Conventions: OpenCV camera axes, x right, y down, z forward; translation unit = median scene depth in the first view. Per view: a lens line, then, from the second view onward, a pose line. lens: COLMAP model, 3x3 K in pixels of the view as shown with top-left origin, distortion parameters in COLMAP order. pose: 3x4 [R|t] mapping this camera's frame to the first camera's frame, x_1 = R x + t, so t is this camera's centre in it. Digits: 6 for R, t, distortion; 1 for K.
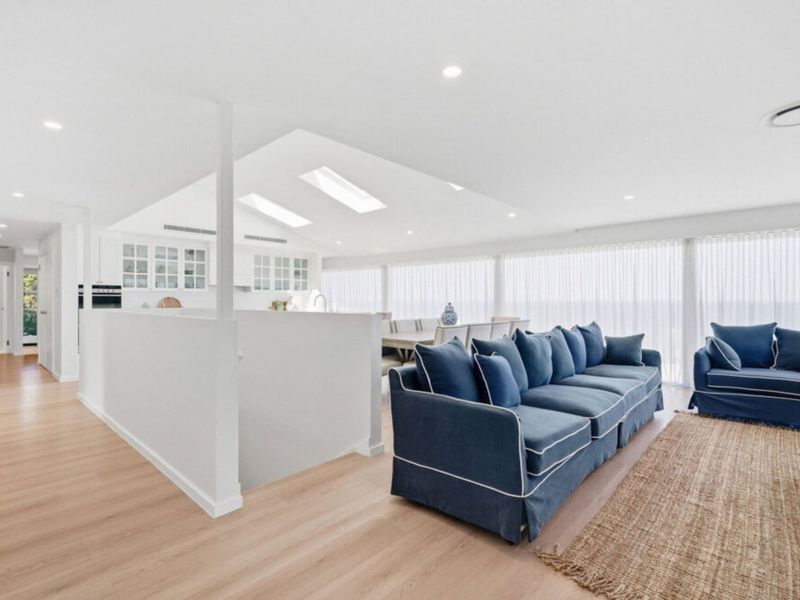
lens RADIAL K [[404.8, 0, 399.9], [0, 404.8, 297.4], [0, 0, 1]] dist [0.001850, 0.000136]
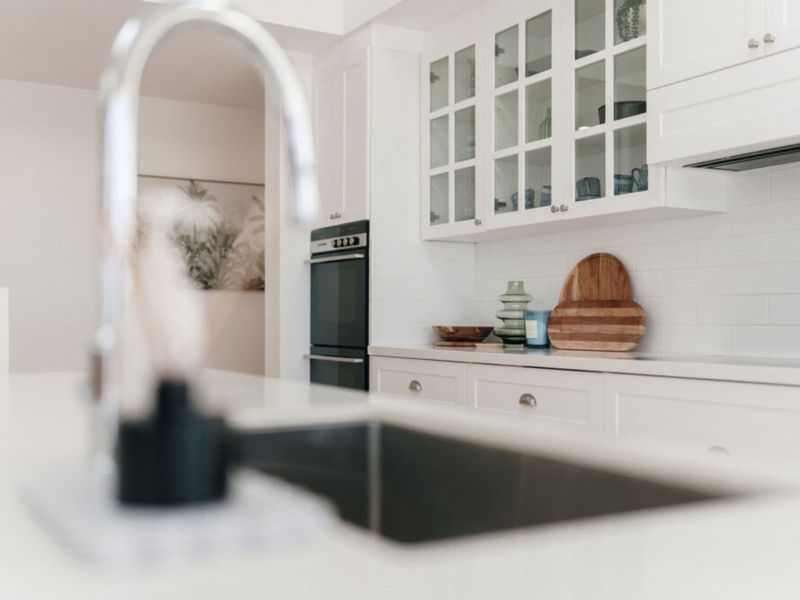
lens RADIAL K [[900.9, 0, 399.4], [0, 900.9, 300.6], [0, 0, 1]] dist [-0.005976, 0.000000]
pose [[-0.293162, -0.011390, -0.955995, -0.082165], [0.007030, 0.999876, -0.014069, 0.025556], [0.956037, -0.010845, -0.293046, 0.890619]]
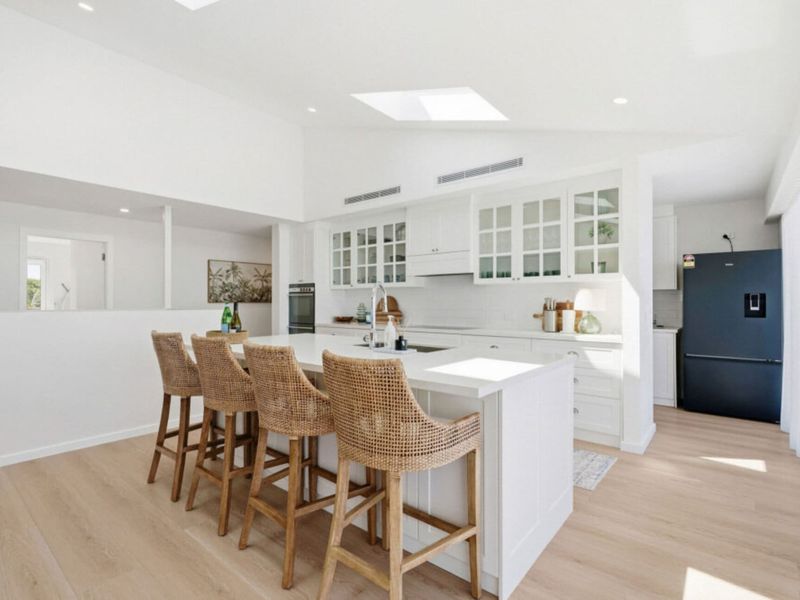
lens RADIAL K [[403.2, 0, 397.7], [0, 403.2, 300.9], [0, 0, 1]] dist [0.001786, -0.000614]
pose [[0.053984, 0.001634, -0.998540, 0.133435], [0.008749, 0.999959, 0.002110, 0.006180], [0.998503, -0.008850, 0.053967, 0.839850]]
